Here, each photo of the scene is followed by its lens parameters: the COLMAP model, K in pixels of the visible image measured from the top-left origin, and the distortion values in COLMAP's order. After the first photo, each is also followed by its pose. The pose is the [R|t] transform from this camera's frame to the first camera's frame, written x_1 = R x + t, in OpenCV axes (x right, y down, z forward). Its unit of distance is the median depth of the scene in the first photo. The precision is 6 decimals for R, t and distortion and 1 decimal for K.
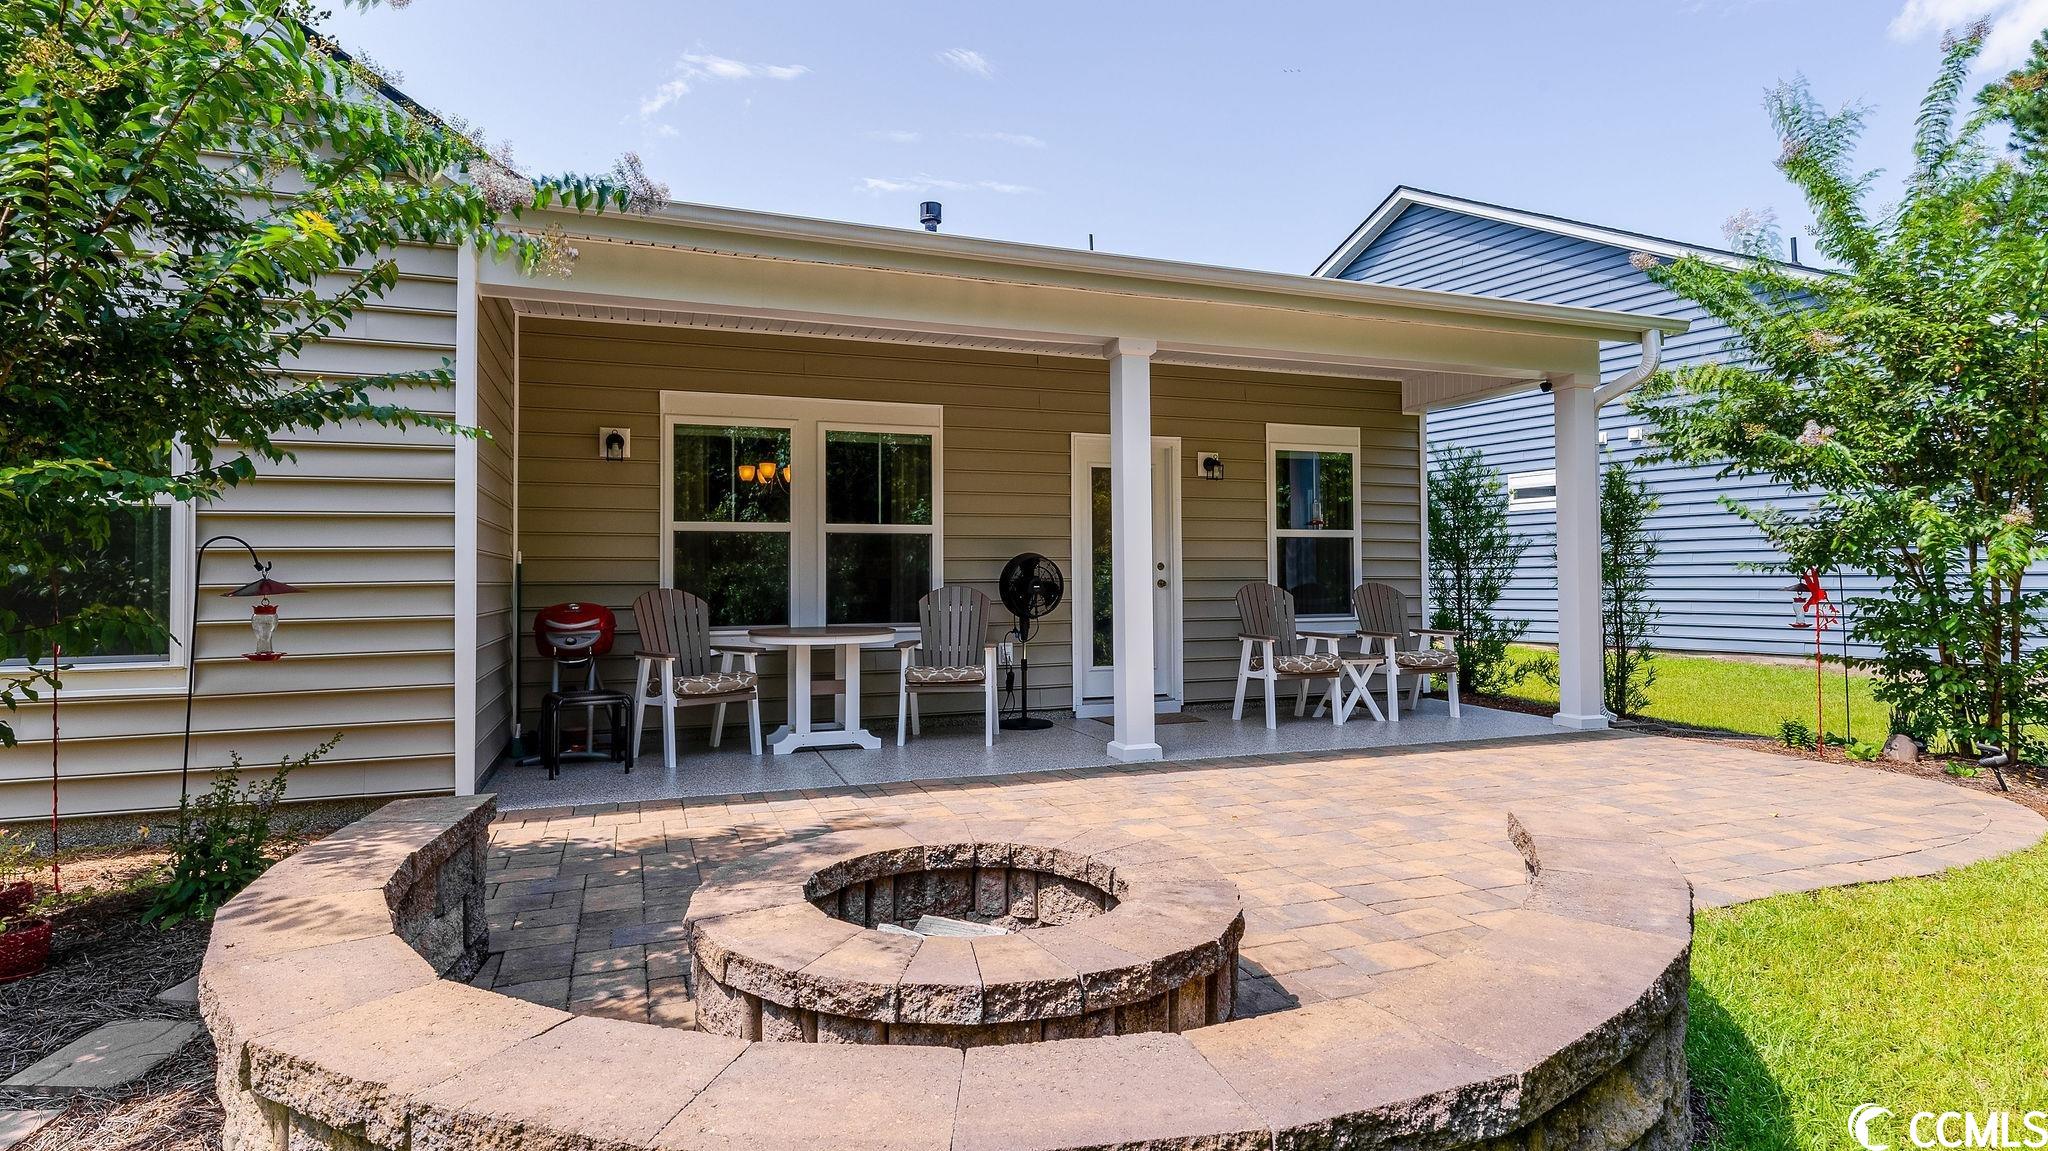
lens RADIAL K [[1024.4, 0, 1018.7], [0, 1024.4, 563.4], [0, 0, 1]] dist [0.000415, 0.000111]
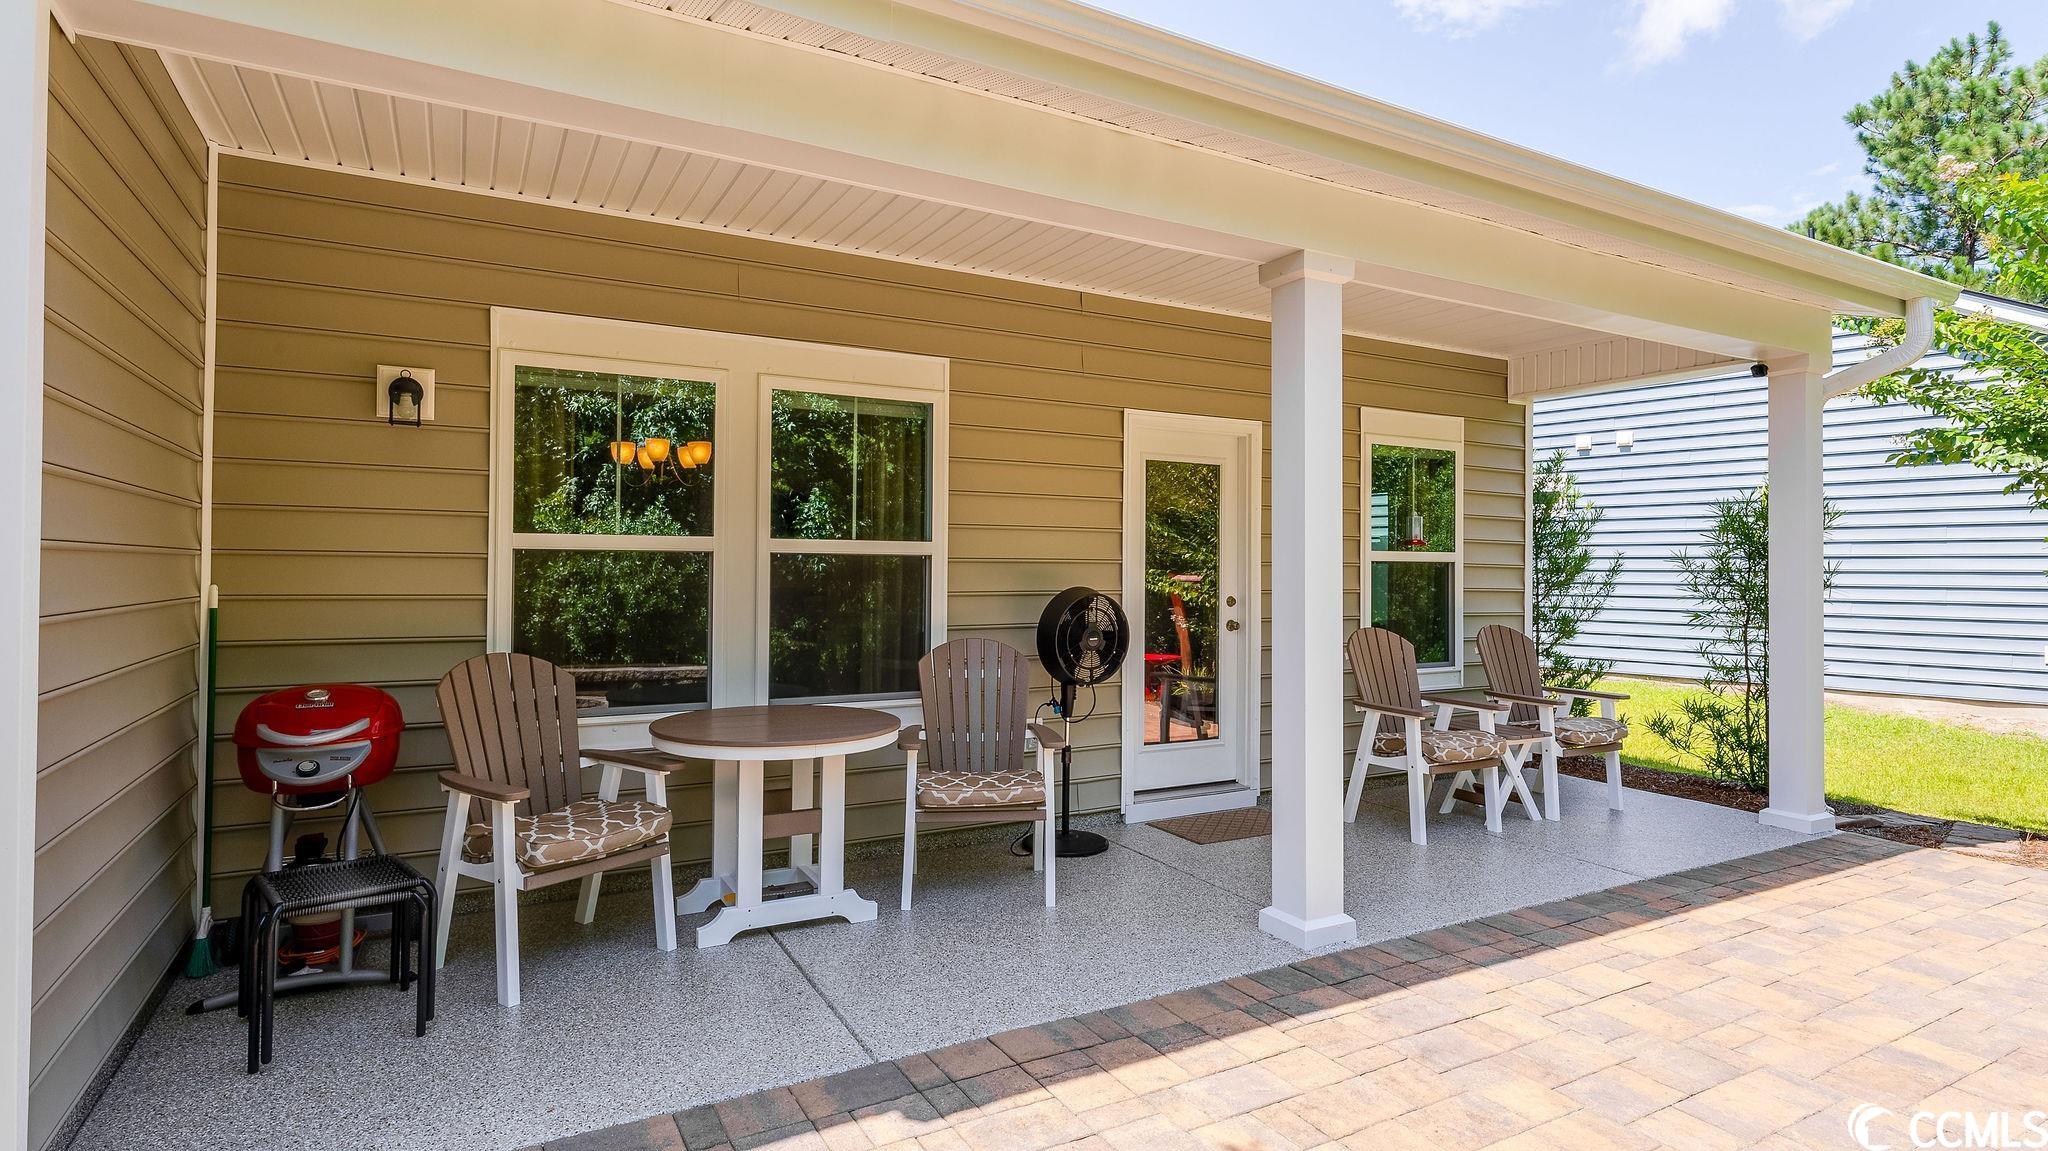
lens RADIAL K [[1024.4, 0, 1018.7], [0, 1024.4, 563.4], [0, 0, 1]] dist [0.000415, 0.000111]
pose [[0.987995, 0.015077, 0.153745, -0.139458], [-0.017481, 0.999745, 0.014300, -0.036295], [-0.153490, -0.016816, 0.988007, 0.372426]]
